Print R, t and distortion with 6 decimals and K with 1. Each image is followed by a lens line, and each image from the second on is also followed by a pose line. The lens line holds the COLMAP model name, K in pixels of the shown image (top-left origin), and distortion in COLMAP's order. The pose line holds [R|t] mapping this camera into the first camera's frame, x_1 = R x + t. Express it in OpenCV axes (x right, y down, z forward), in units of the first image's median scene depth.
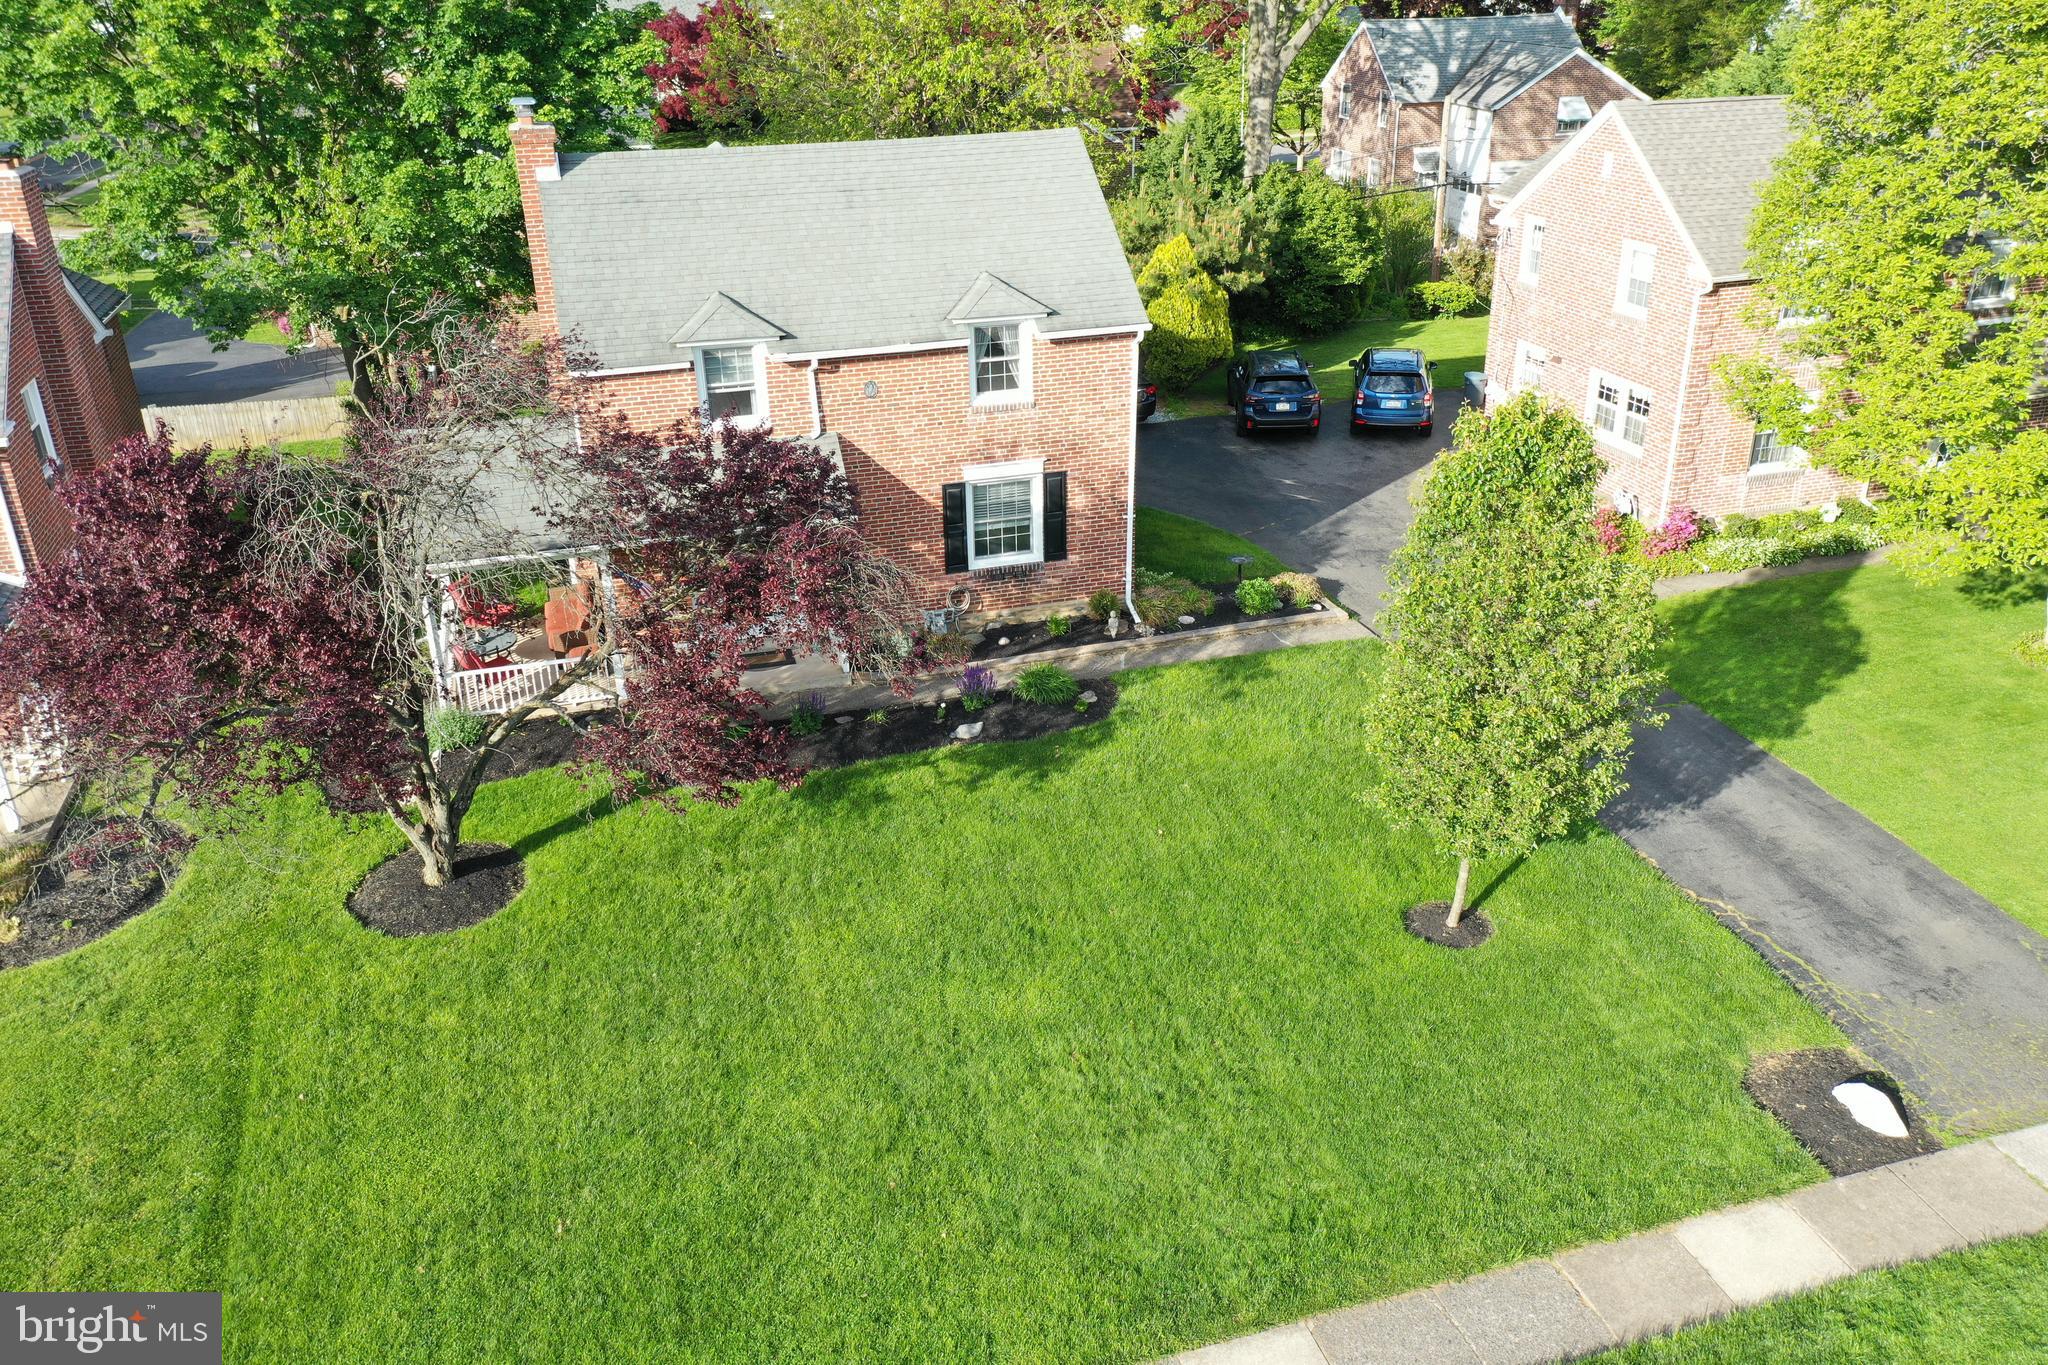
lens RADIAL K [[1624.7, 0, 1023.9], [0, 1624.7, 680.1], [0, 0, 1]] dist [0.013641, -0.003433]
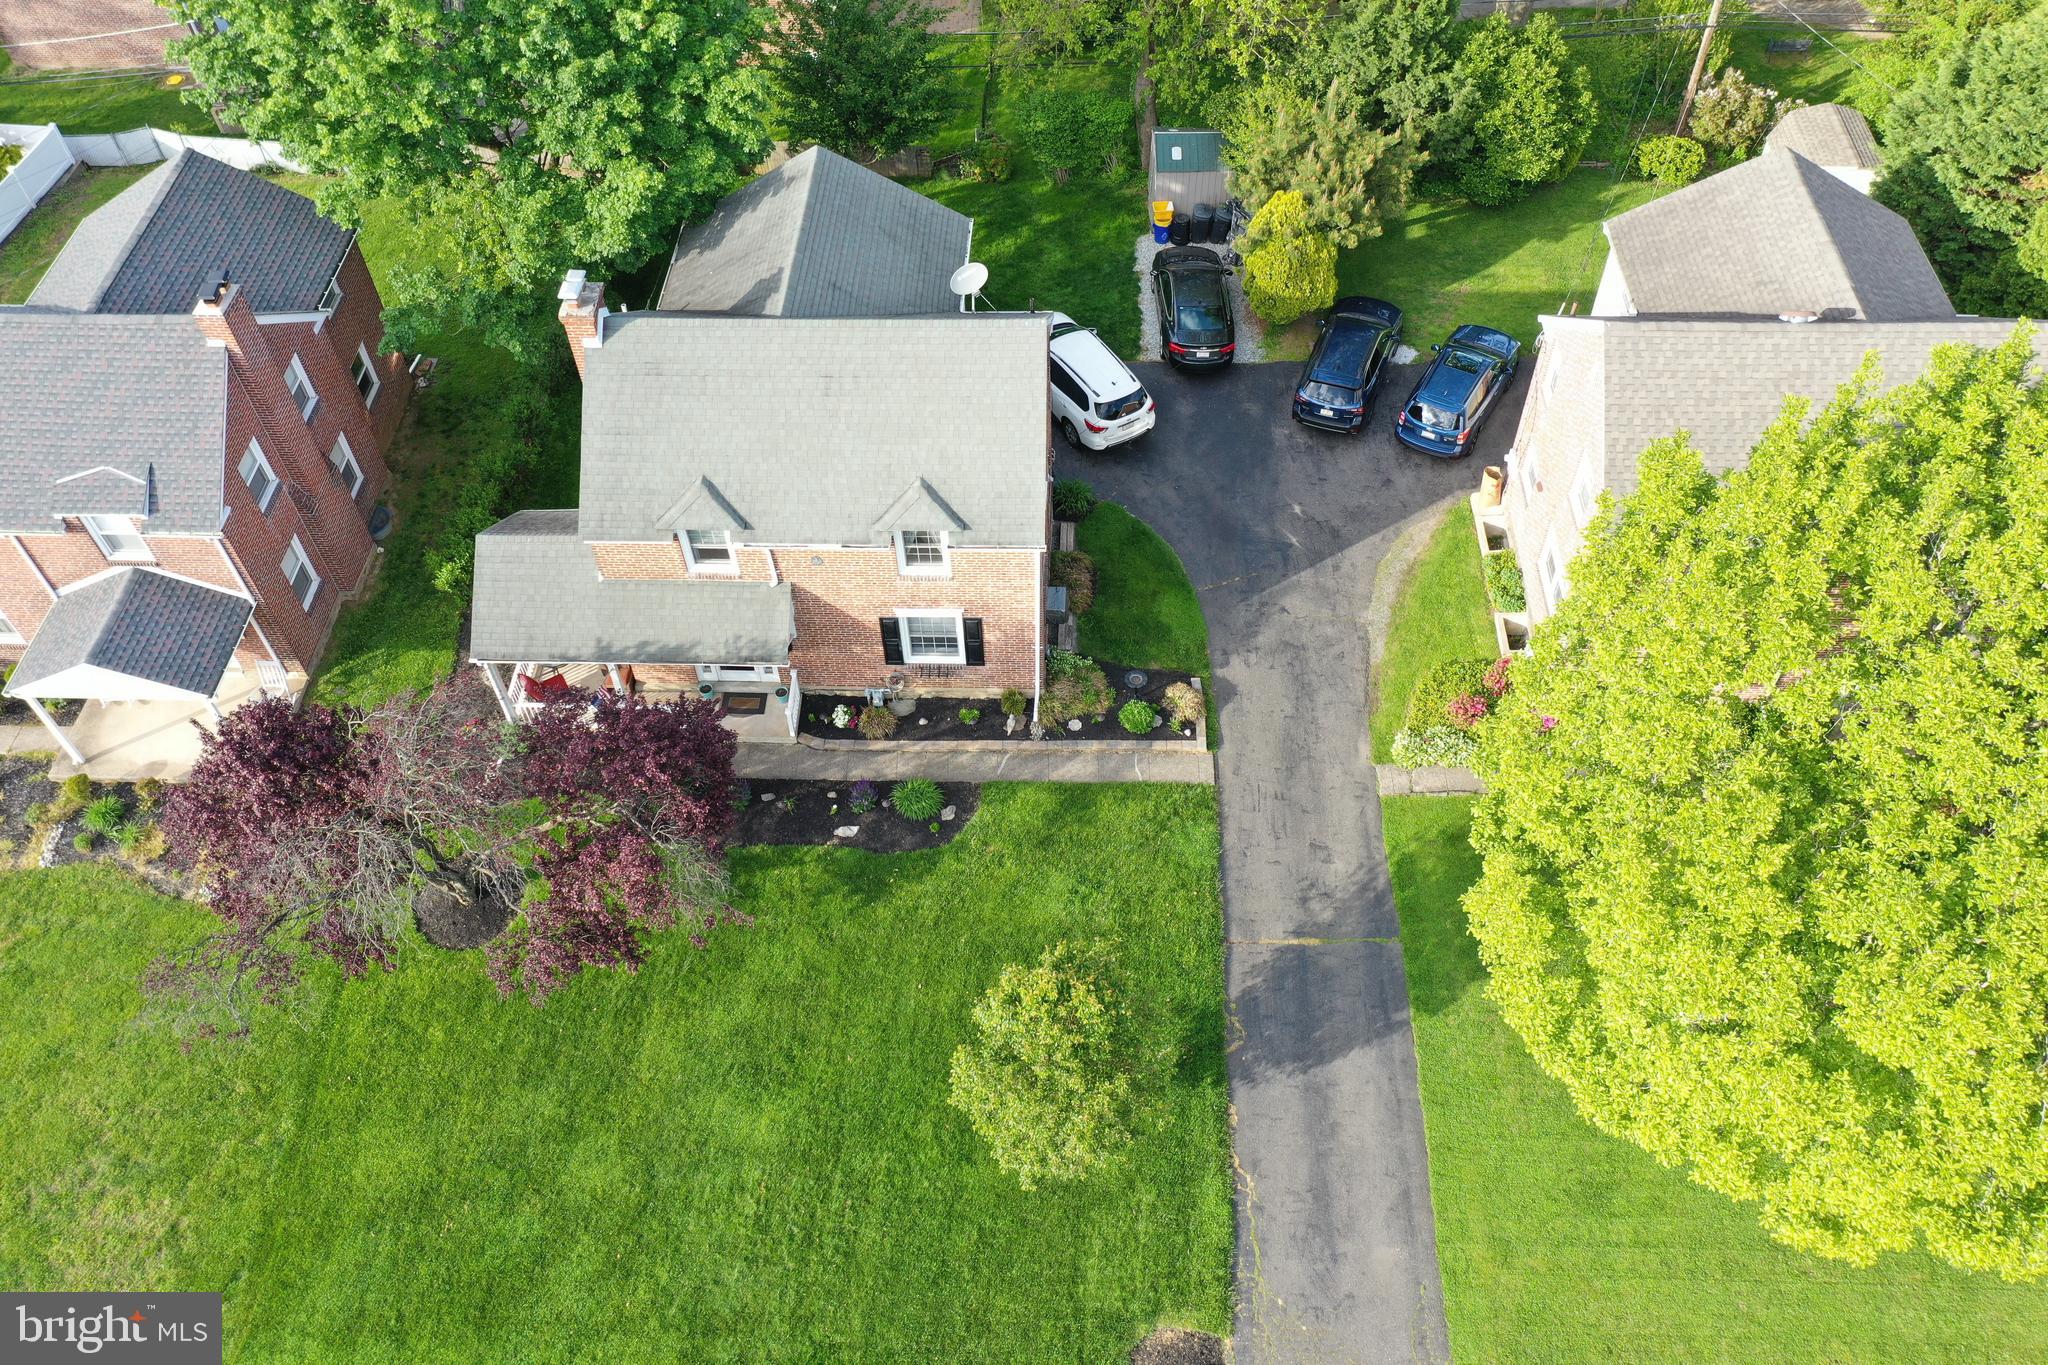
lens RADIAL K [[1624.7, 0, 1013.9], [0, 1624.7, 679.1], [0, 0, 1]] dist [0.013641, -0.003433]
pose [[0.943910, 0.249628, -0.216150, 0.350559], [-0.125106, 0.876150, 0.465521, -0.710967], [0.305586, -0.412368, 0.858236, -0.080068]]
